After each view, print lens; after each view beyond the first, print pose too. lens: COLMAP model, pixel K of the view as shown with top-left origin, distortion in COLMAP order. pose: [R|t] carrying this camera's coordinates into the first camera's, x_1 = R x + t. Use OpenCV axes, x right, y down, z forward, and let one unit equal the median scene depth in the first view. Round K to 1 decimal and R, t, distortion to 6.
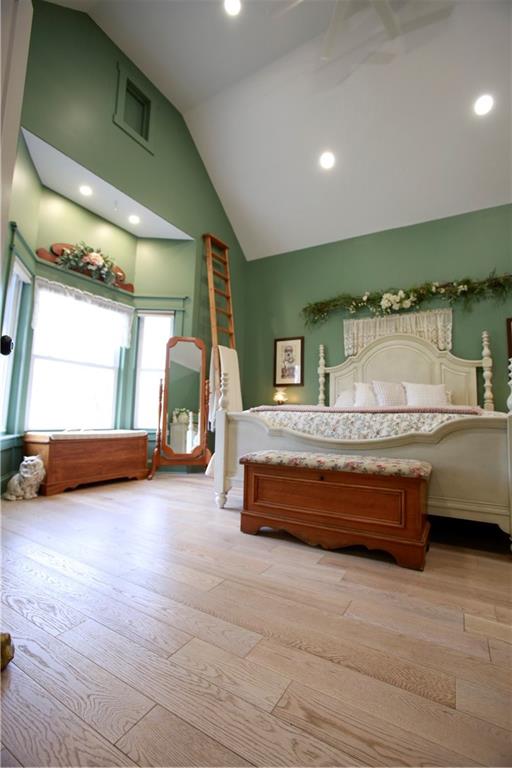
lens RADIAL K [[348.4, 0, 258.9], [0, 348.4, 380.9], [0, 0, 1]] dist [-0.079517, 0.035360]
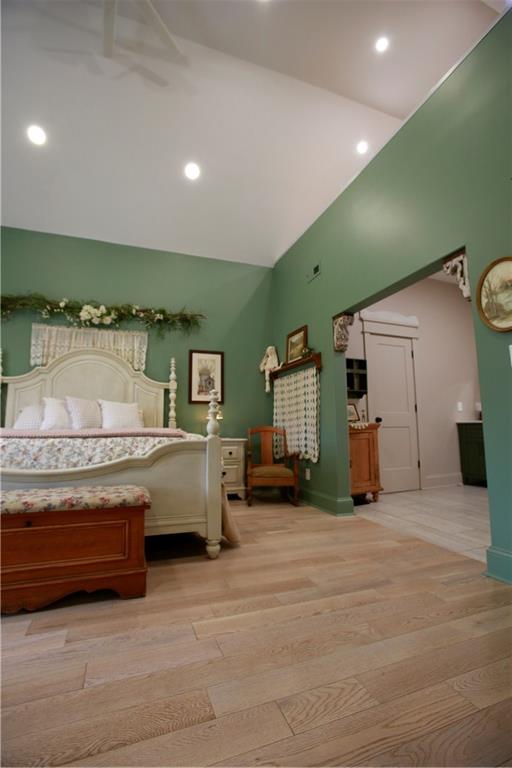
lens RADIAL K [[348.4, 0, 258.9], [0, 348.4, 380.9], [0, 0, 1]] dist [-0.079517, 0.035360]
pose [[0.630215, 0.078255, 0.772467, -0.050860], [-0.053515, 0.996920, -0.057334, -0.017639], [-0.774574, -0.005206, 0.632462, 0.031626]]
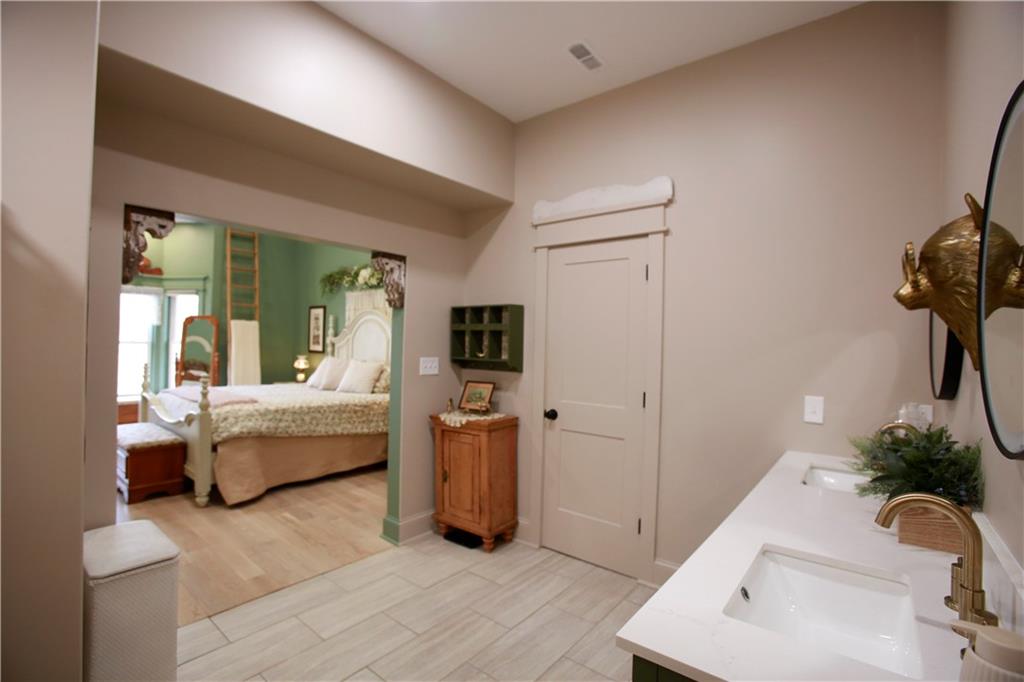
lens RADIAL K [[464.5, 0, 512.0], [0, 464.5, 341.0], [0, 0, 1]] dist [-0.079517, 0.035360]
pose [[0.987419, 0.001782, -0.158113, 1.184687], [0.012216, 0.996088, 0.087515, -0.179019], [0.157650, -0.088345, 0.983535, -0.355719]]
